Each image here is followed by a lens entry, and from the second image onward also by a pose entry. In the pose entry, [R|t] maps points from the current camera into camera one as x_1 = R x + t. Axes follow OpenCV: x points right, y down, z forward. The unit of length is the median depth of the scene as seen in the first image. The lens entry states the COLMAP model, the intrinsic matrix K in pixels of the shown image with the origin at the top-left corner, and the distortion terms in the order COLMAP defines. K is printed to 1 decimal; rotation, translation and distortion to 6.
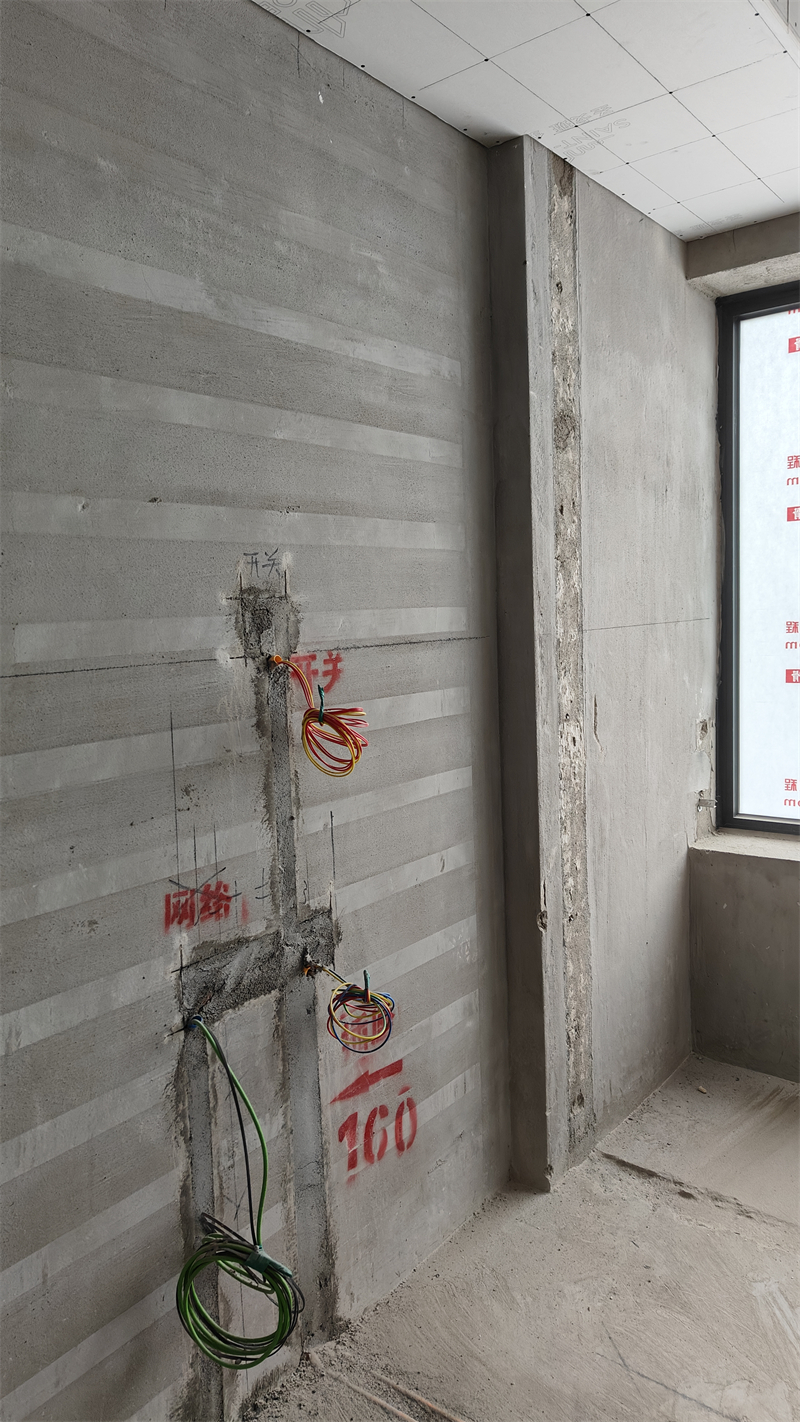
lens RADIAL K [[1004.7, 0, 400.0], [0, 1004.7, 711.0], [0, 0, 1]] dist [0.008803, -0.004758]
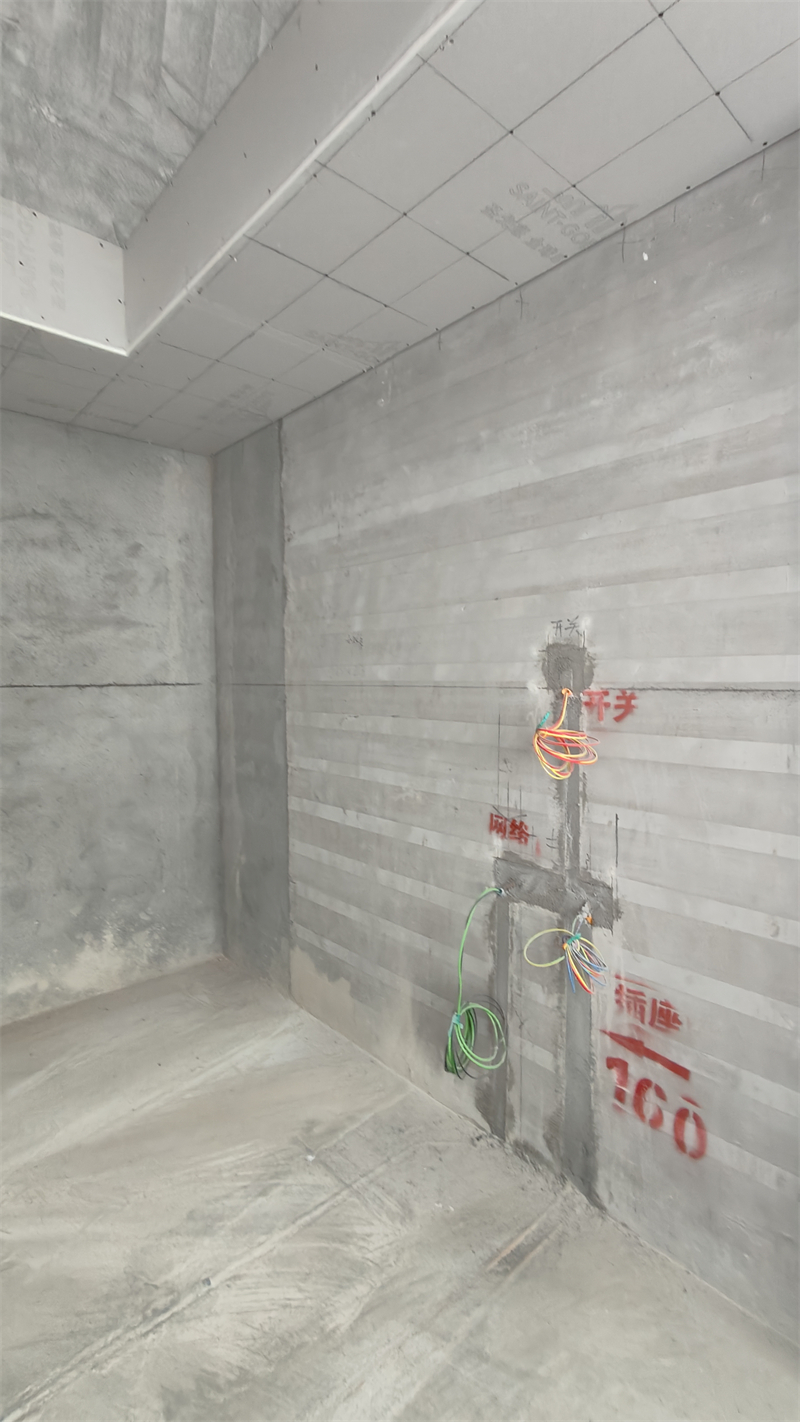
lens RADIAL K [[644.1, 0, 396.1], [0, 644.1, 705.9], [0, 0, 1]] dist [-0.008926, 0.001281]
pose [[-0.189663, 0.084324, -0.978222, 0.818439], [-0.085289, 0.991124, 0.101973, -0.102151], [0.978138, 0.102772, -0.180788, 0.897634]]
